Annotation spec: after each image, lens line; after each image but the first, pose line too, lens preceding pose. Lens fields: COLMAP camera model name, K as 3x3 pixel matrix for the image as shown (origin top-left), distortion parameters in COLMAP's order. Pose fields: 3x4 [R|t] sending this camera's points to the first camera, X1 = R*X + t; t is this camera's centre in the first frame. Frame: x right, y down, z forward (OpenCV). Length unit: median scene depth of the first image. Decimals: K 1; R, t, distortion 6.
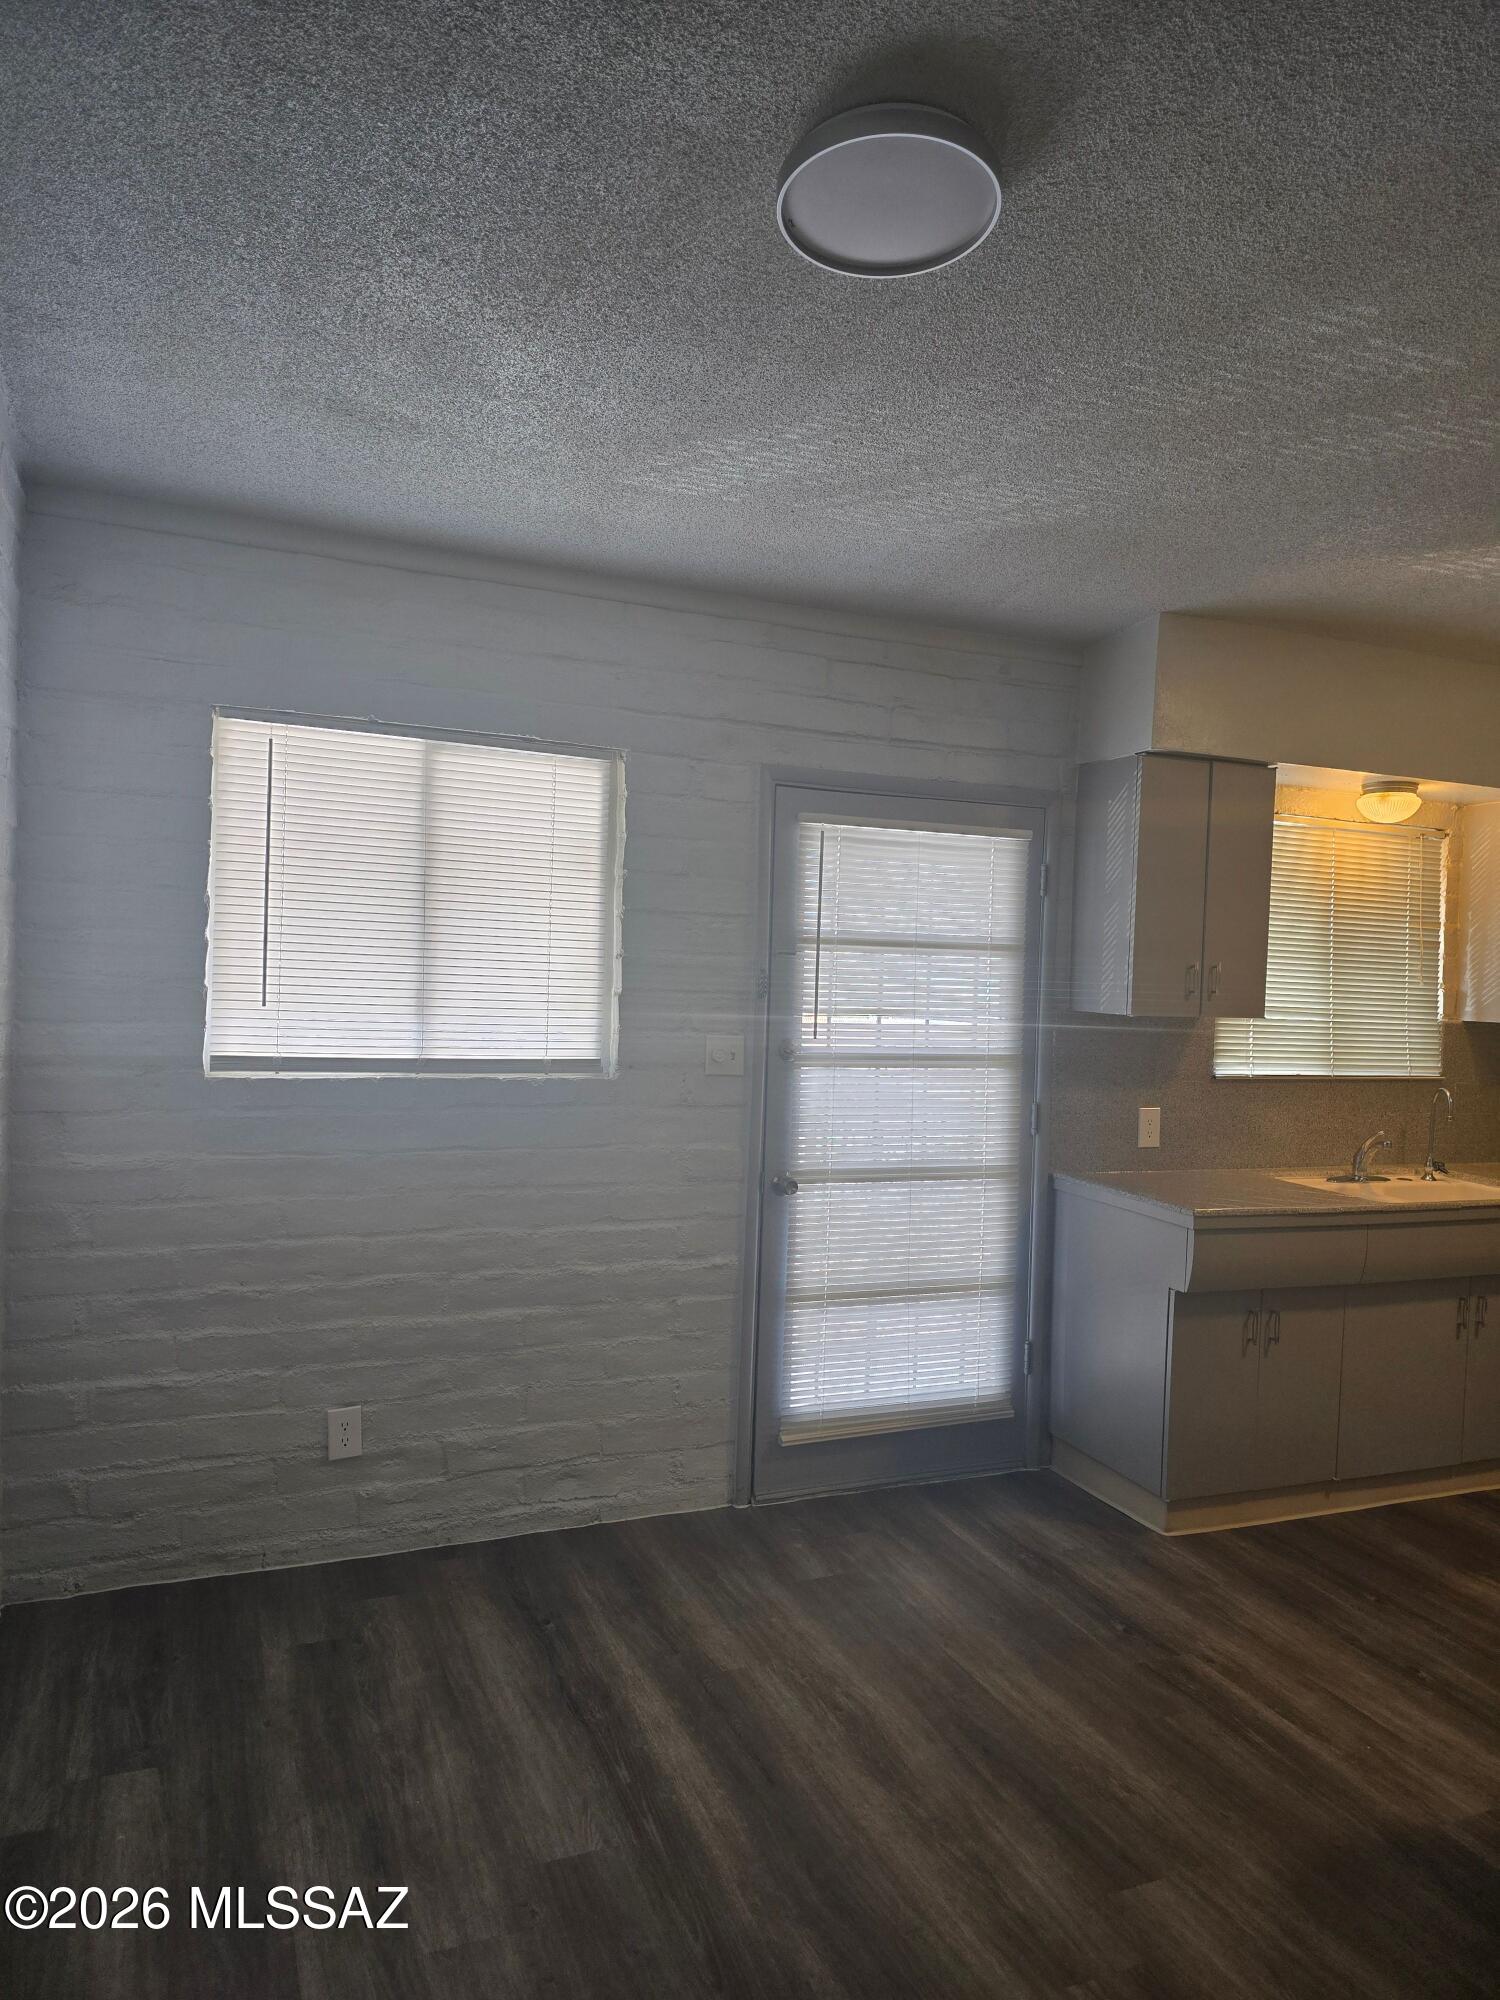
lens RADIAL K [[1341.3, 0, 758.6], [0, 1341.3, 996.9], [0, 0, 1]] dist [0.075466, -0.065535]
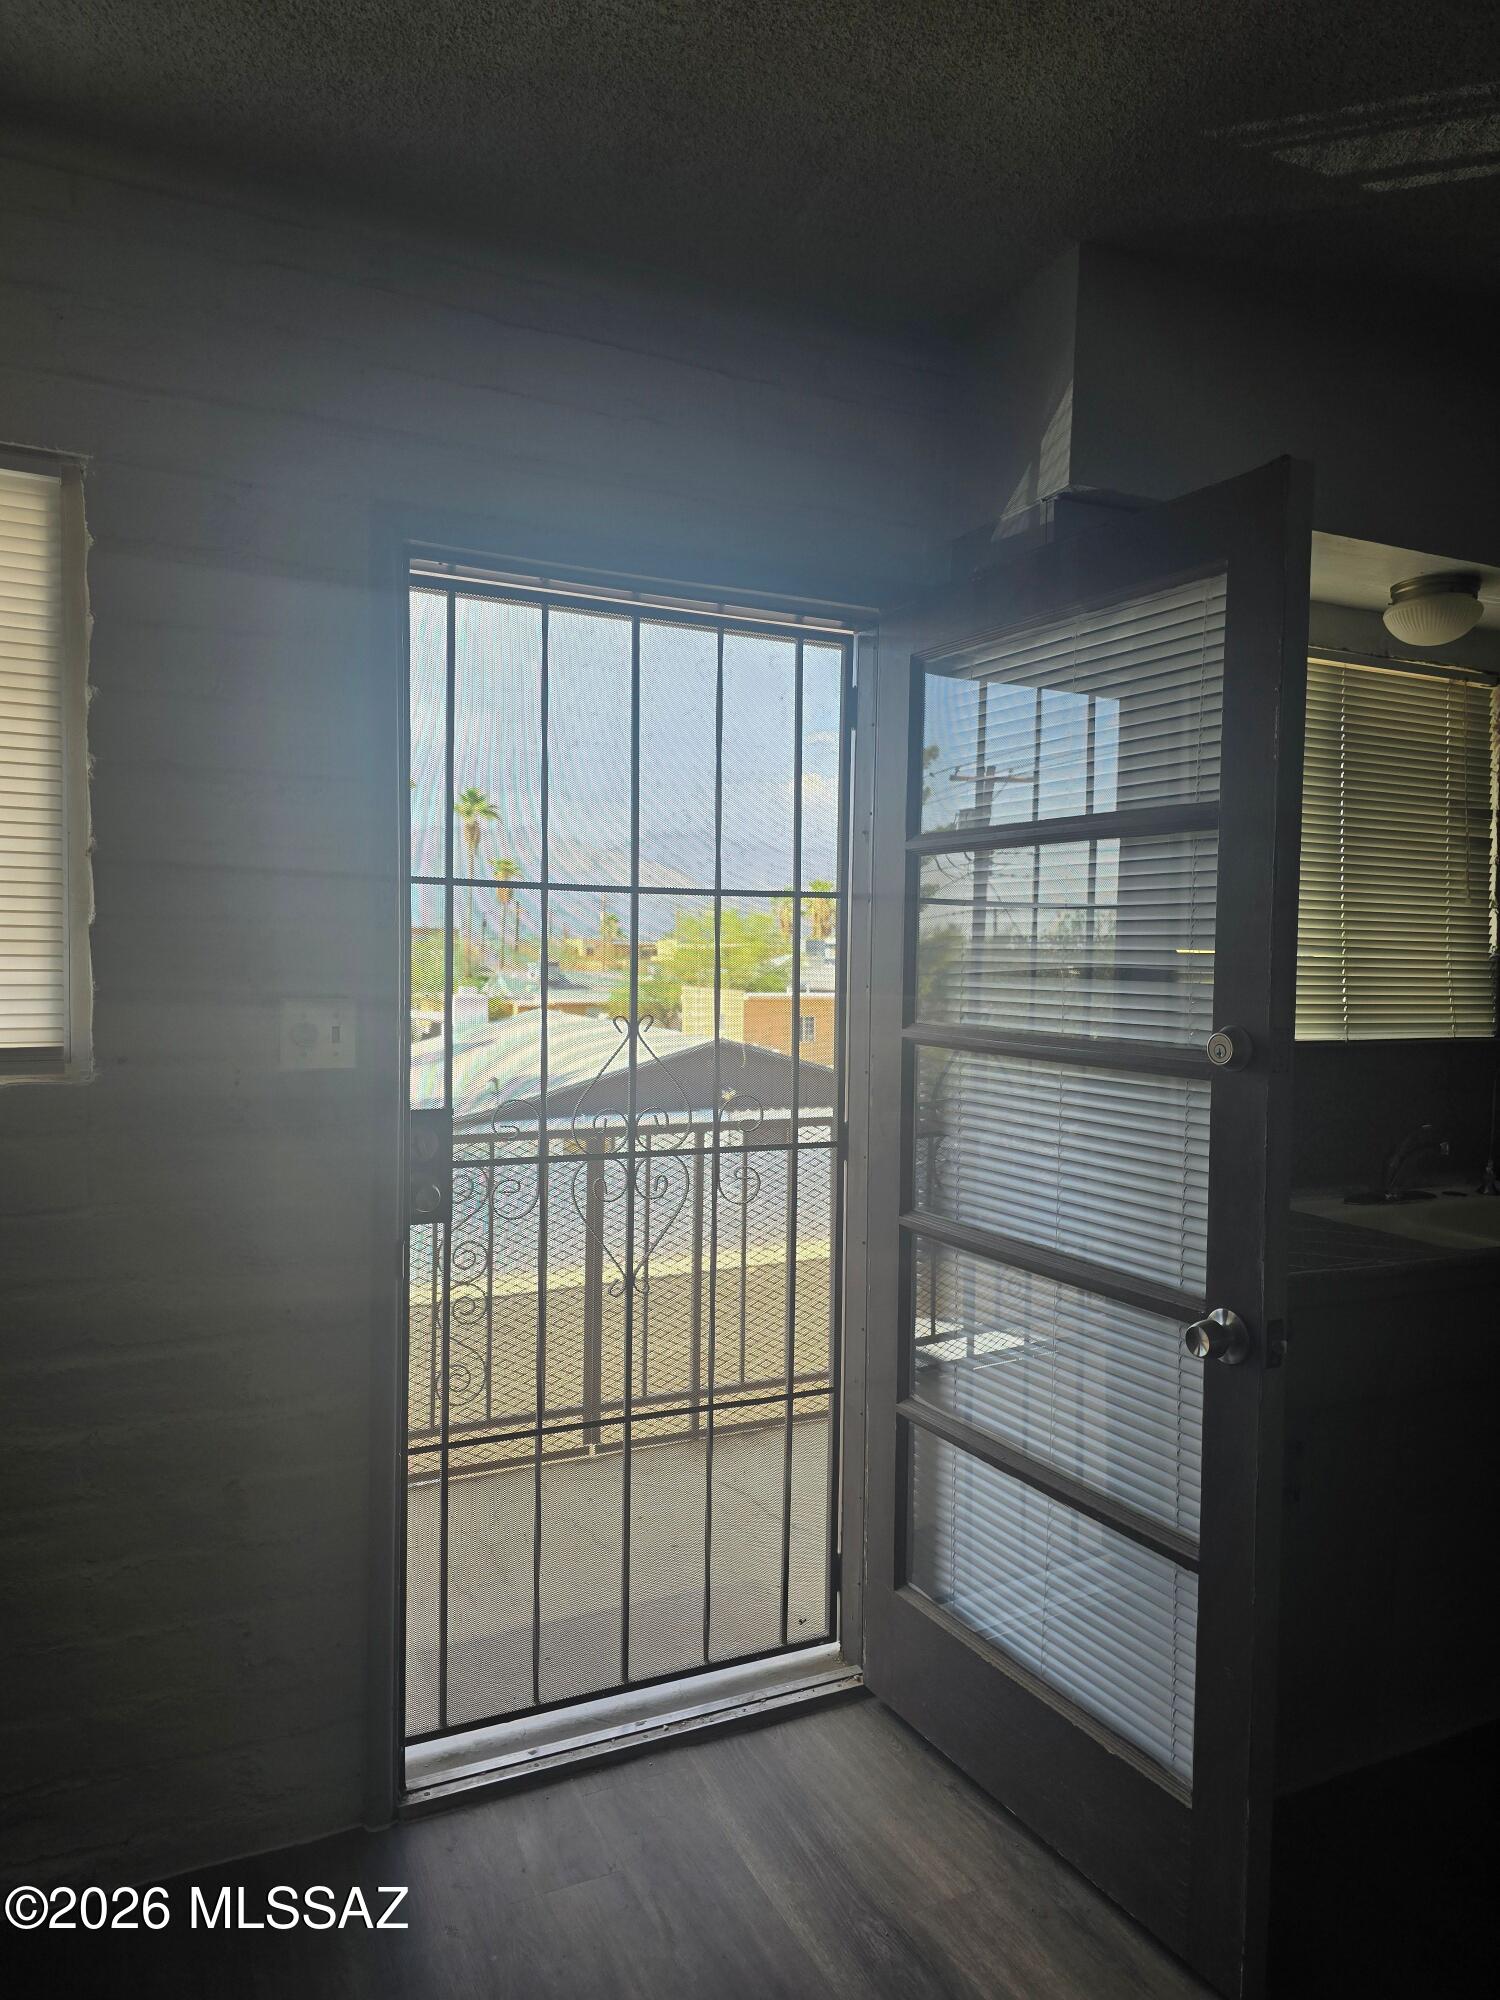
lens RADIAL K [[1341.3, 0, 747.3], [0, 1341.3, 999.5], [0, 0, 1]] dist [0.075466, -0.065535]
pose [[0.998675, -0.024526, 0.045245, 0.105047], [0.023713, 0.999549, 0.018424, 0.019276], [-0.045676, -0.017327, 0.998806, 0.361074]]
